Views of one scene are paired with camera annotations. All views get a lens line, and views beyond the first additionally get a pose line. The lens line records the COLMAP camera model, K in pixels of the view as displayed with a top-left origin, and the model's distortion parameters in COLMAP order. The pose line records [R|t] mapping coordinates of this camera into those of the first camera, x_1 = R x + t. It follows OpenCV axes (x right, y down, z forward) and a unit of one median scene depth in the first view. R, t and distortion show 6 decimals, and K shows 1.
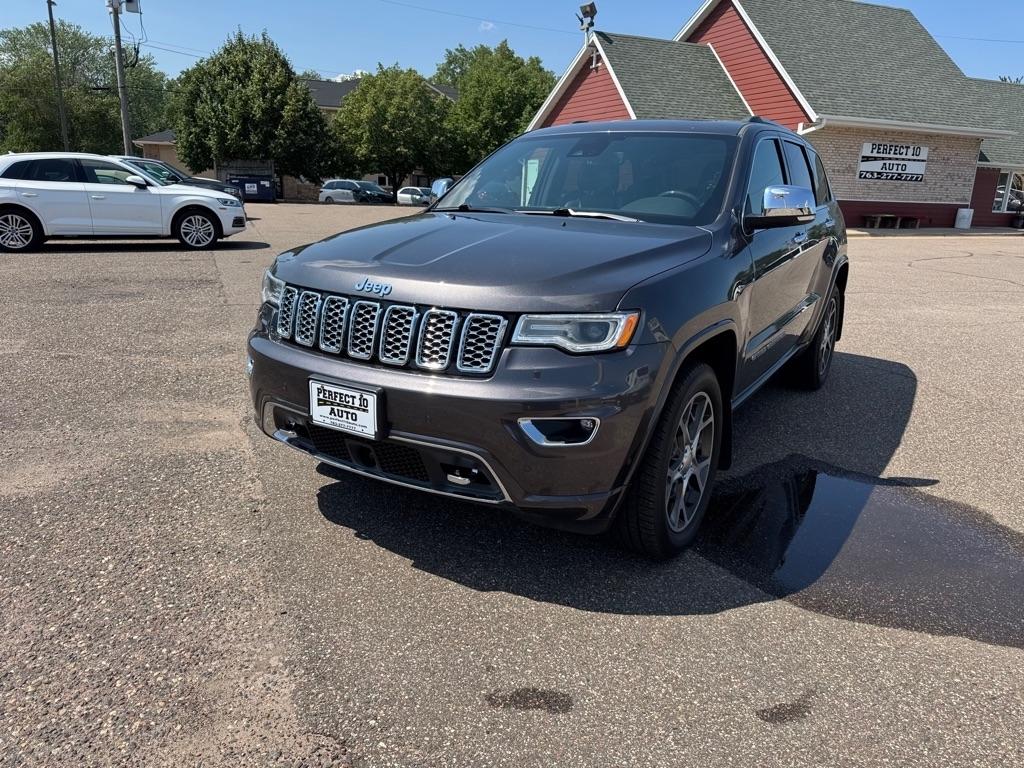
lens RADIAL K [[722.8, 0, 512.0], [0, 722.8, 384.0], [0, 0, 1]] dist [0.030046, -0.034820]
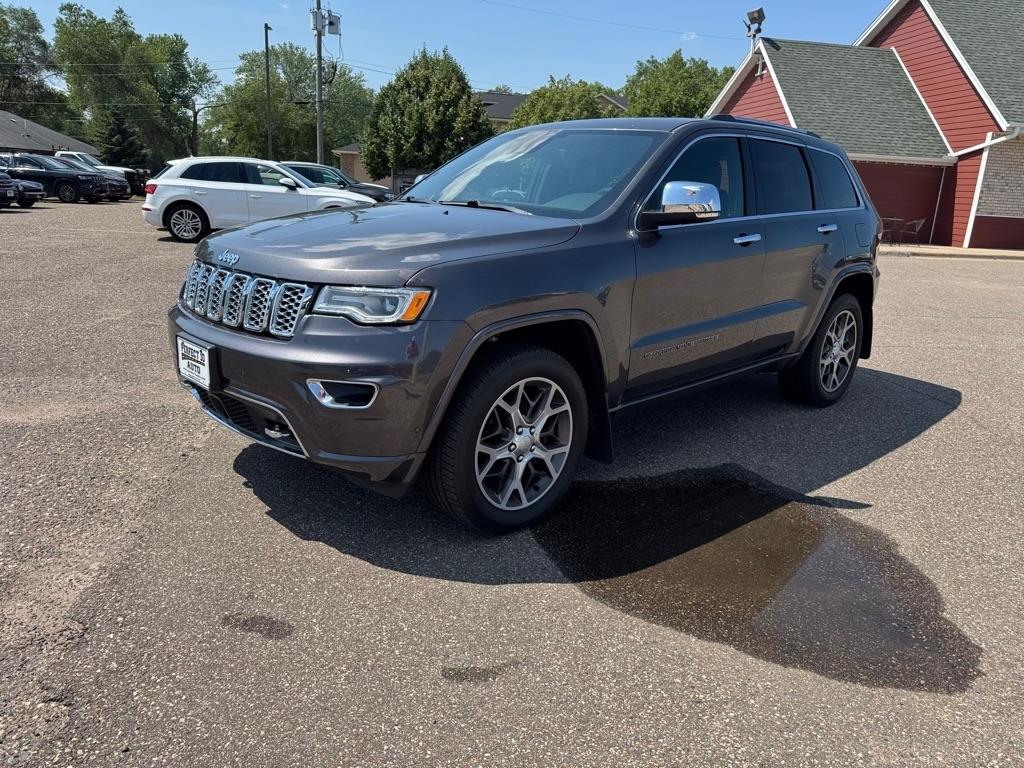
lens RADIAL K [[719.6, 0, 510.2], [0, 719.6, 384.1], [0, 0, 1]] dist [0.024882, -0.027598]
pose [[0.969990, 0.079373, -0.229826, 0.284292], [-0.082311, 0.996602, -0.003210, 0.016989], [0.228790, 0.022031, 0.973226, 0.000232]]
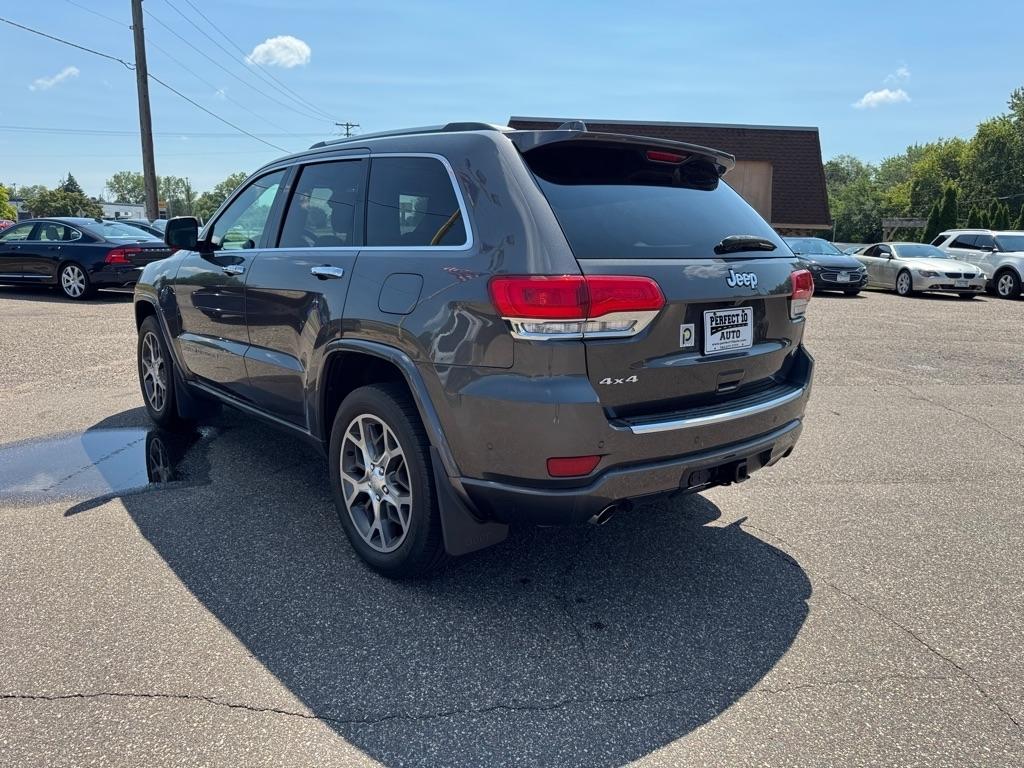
lens RADIAL K [[722.8, 0, 512.0], [0, 722.8, 384.0], [0, 0, 1]] dist [0.030046, -0.034820]
pose [[-0.283033, 0.158323, -0.945953, 1.073206], [-0.286848, 0.927165, 0.241005, -0.348925], [0.915211, 0.339557, -0.217004, 1.392371]]
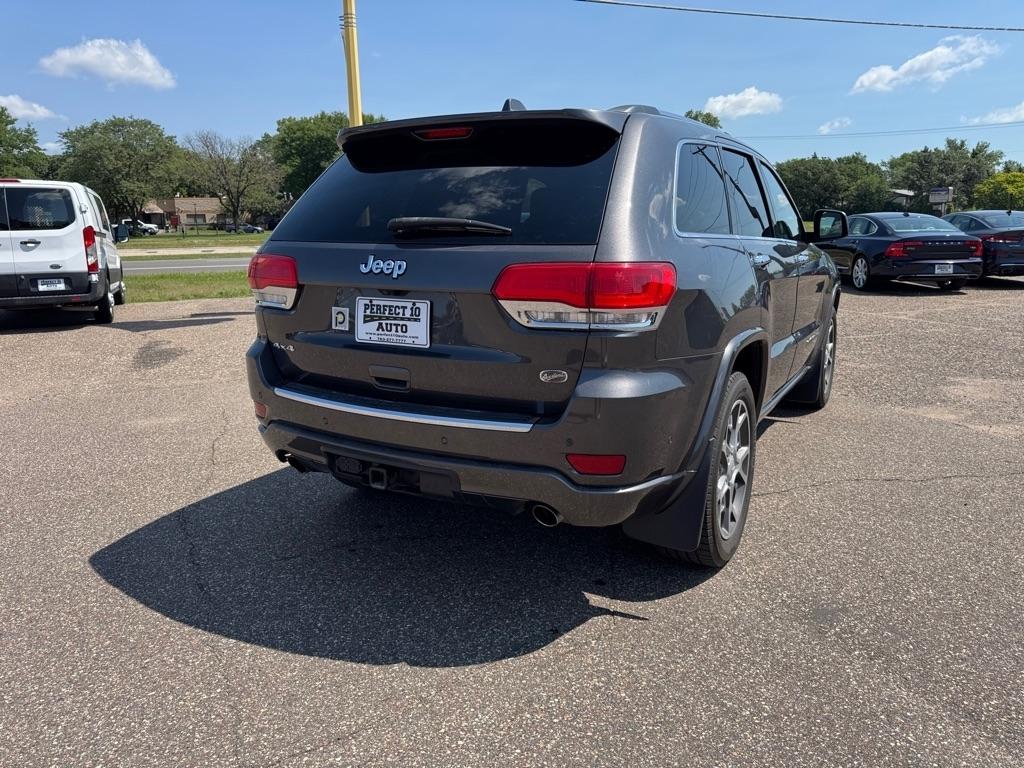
lens RADIAL K [[722.8, 0, 512.0], [0, 722.8, 384.0], [0, 0, 1]] dist [0.030046, -0.034820]
pose [[-0.997576, -0.009453, -0.068946, 0.398041], [-0.040878, 0.881391, 0.470616, -0.515379], [0.056320, 0.472293, -0.879641, 1.914931]]
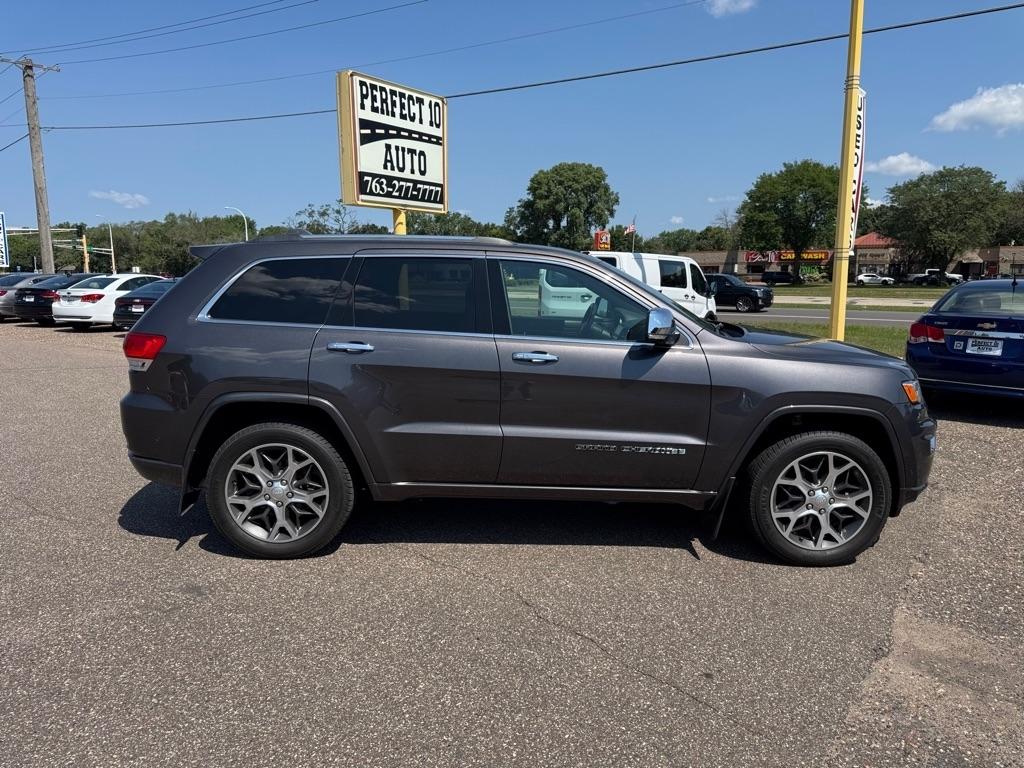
lens RADIAL K [[728.5, 0, 512.0], [0, 728.5, 384.0], [0, 0, 1]] dist [0.025854, -0.027918]
pose [[-0.558365, -0.166510, 0.812713, -0.711198], [0.197046, 0.924996, 0.324893, -0.506878], [-0.805854, 0.341551, -0.483676, 1.543664]]
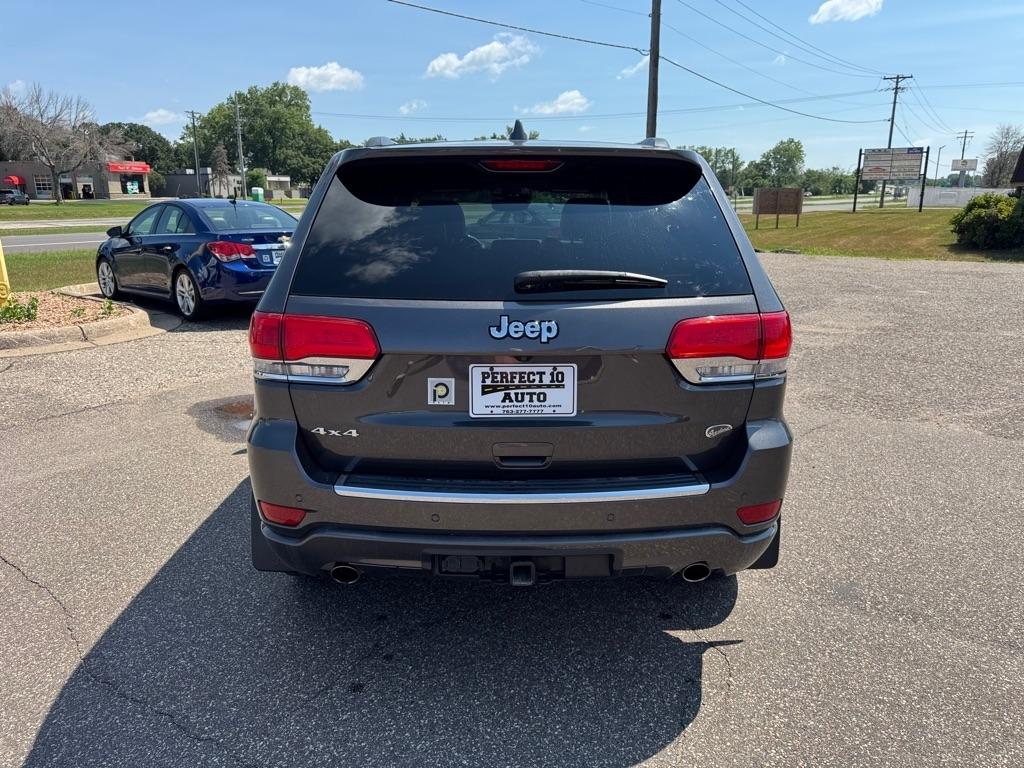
lens RADIAL K [[727.9, 0, 516.0], [0, 727.9, 383.3], [0, 0, 1]] dist [0.046152, -0.066567]
pose [[-0.831758, 0.108804, -0.544371, 0.709174], [-0.172569, 0.881346, 0.439828, -0.507137], [0.527635, 0.459772, -0.714291, 1.741296]]
